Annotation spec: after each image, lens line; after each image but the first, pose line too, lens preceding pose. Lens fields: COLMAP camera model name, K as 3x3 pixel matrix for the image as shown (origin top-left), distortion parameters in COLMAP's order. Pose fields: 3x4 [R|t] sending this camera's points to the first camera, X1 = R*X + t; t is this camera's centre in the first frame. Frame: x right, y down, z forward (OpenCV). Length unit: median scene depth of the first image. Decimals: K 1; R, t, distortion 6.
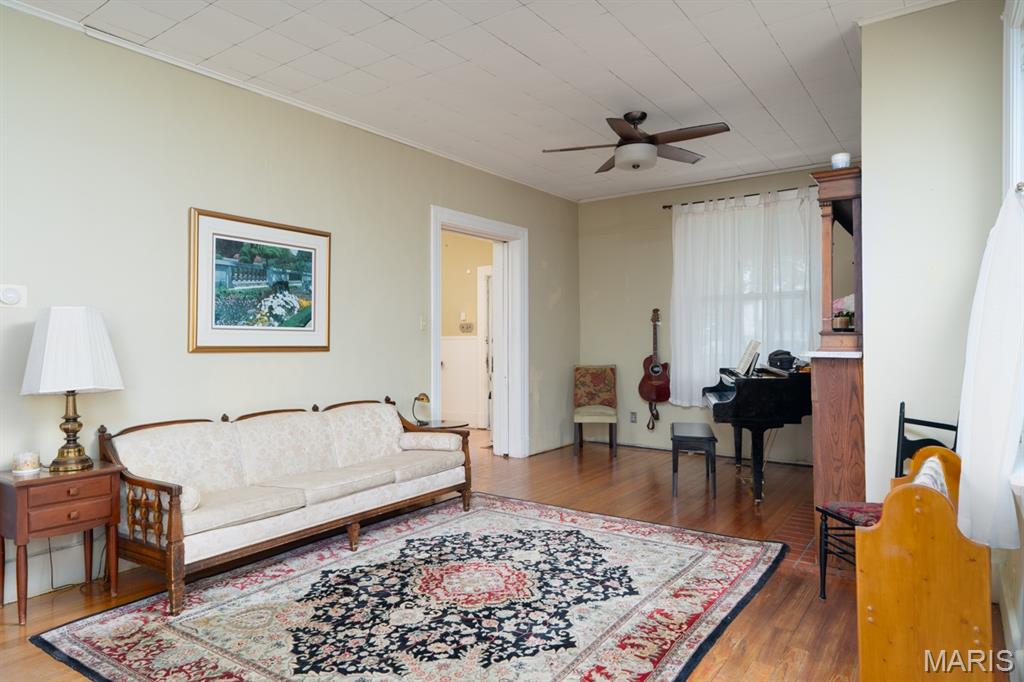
lens RADIAL K [[612.6, 0, 547.6], [0, 612.6, 341.1], [0, 0, 1]] dist [-0.002830, 0.000051]
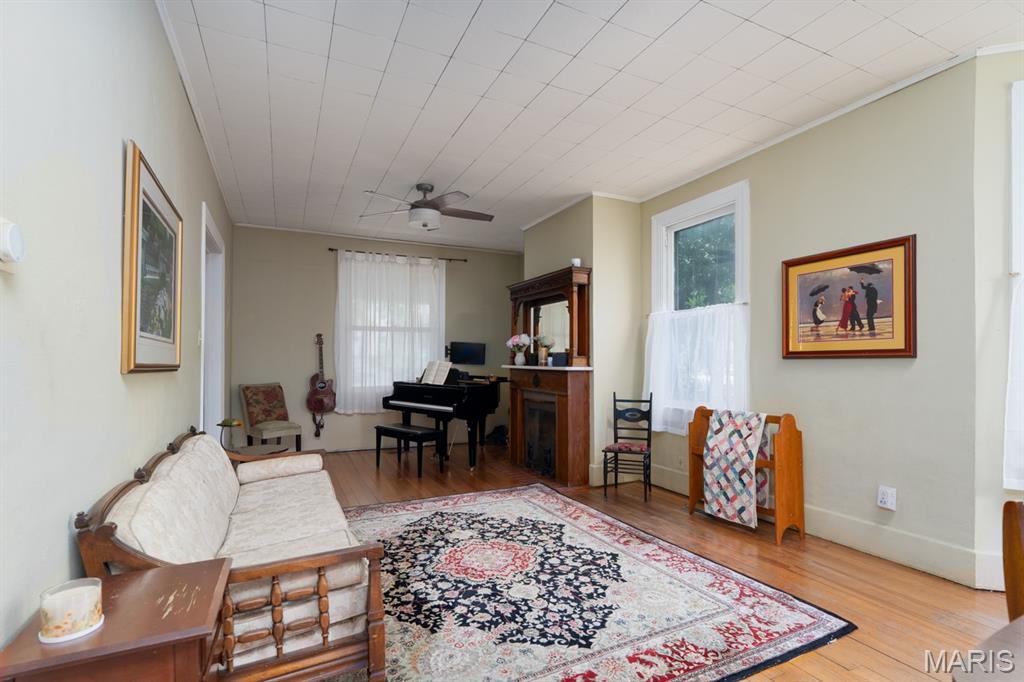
lens RADIAL K [[469.8, 0, 512.6], [0, 469.8, 360.7], [0, 0, 1]] dist [-0.004589, -0.000144]
pose [[0.520153, 0.005031, 0.854058, -0.909230], [-0.000678, 0.999985, -0.005478, 0.007366], [-0.854073, 0.002270, 0.520148, 0.486277]]
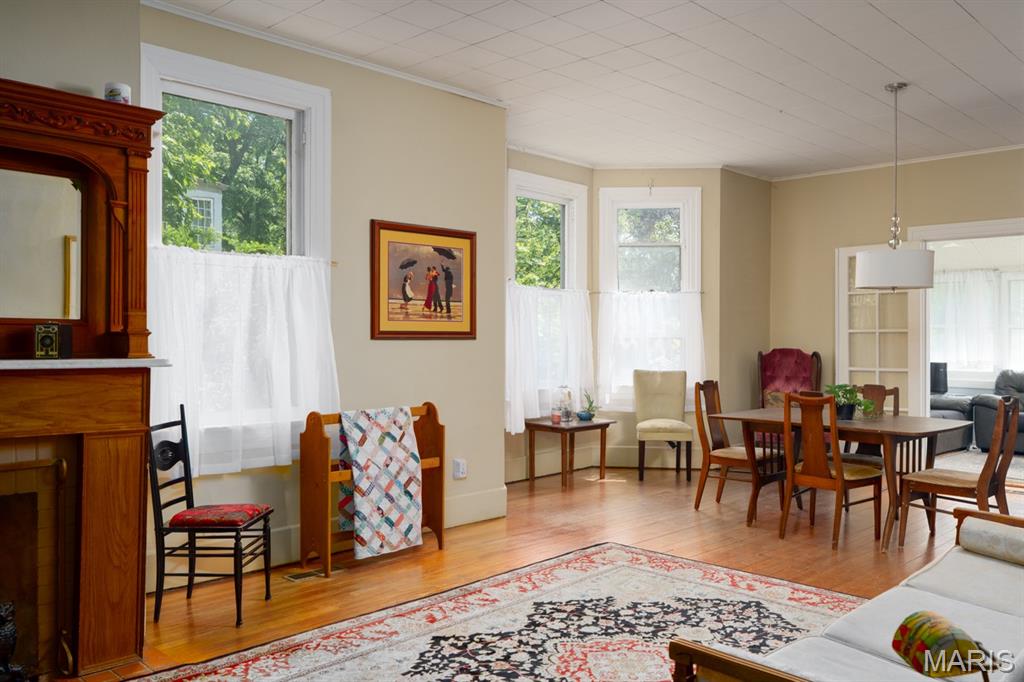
lens RADIAL K [[823.5, 0, 499.3], [0, 823.5, 340.4], [0, 0, 1]] dist [-0.000249, -0.010722]
pose [[-0.973566, -0.004635, 0.228357, -0.200900], [-0.003637, 0.999982, 0.004789, -0.010991], [-0.228375, 0.003832, -0.973566, 2.064600]]
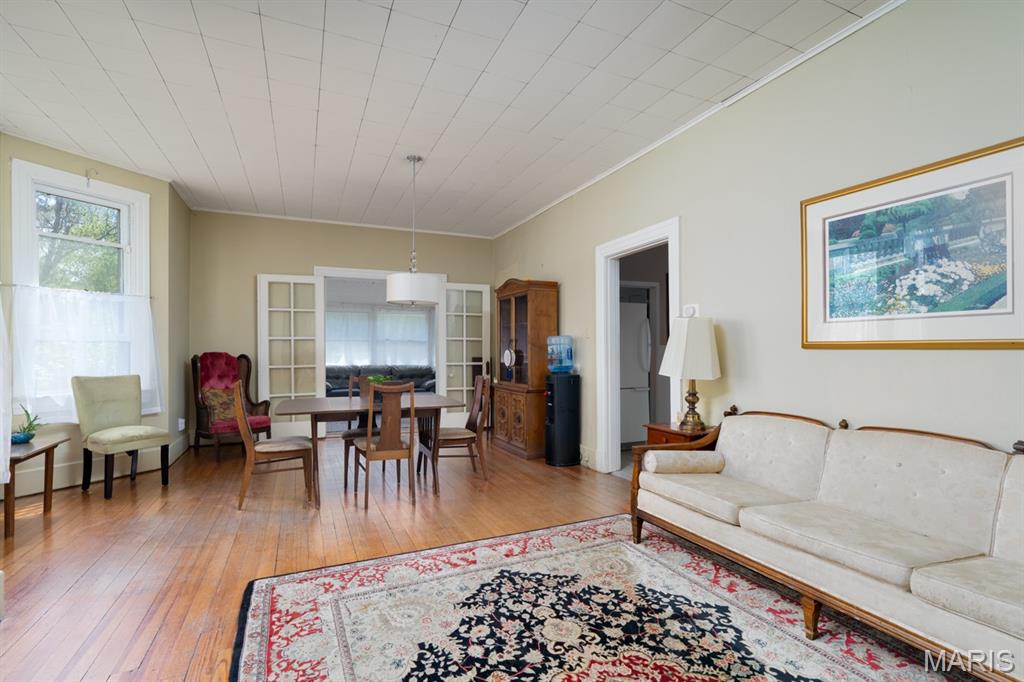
lens RADIAL K [[469.8, 0, 492.7], [0, 469.8, 345.1], [0, 0, 1]] dist [-0.004589, -0.000144]
pose [[-0.565910, -0.011161, -0.824392, 0.370391], [0.002432, 0.999881, -0.015206, 0.027218], [0.824464, -0.010610, -0.565816, 1.175248]]
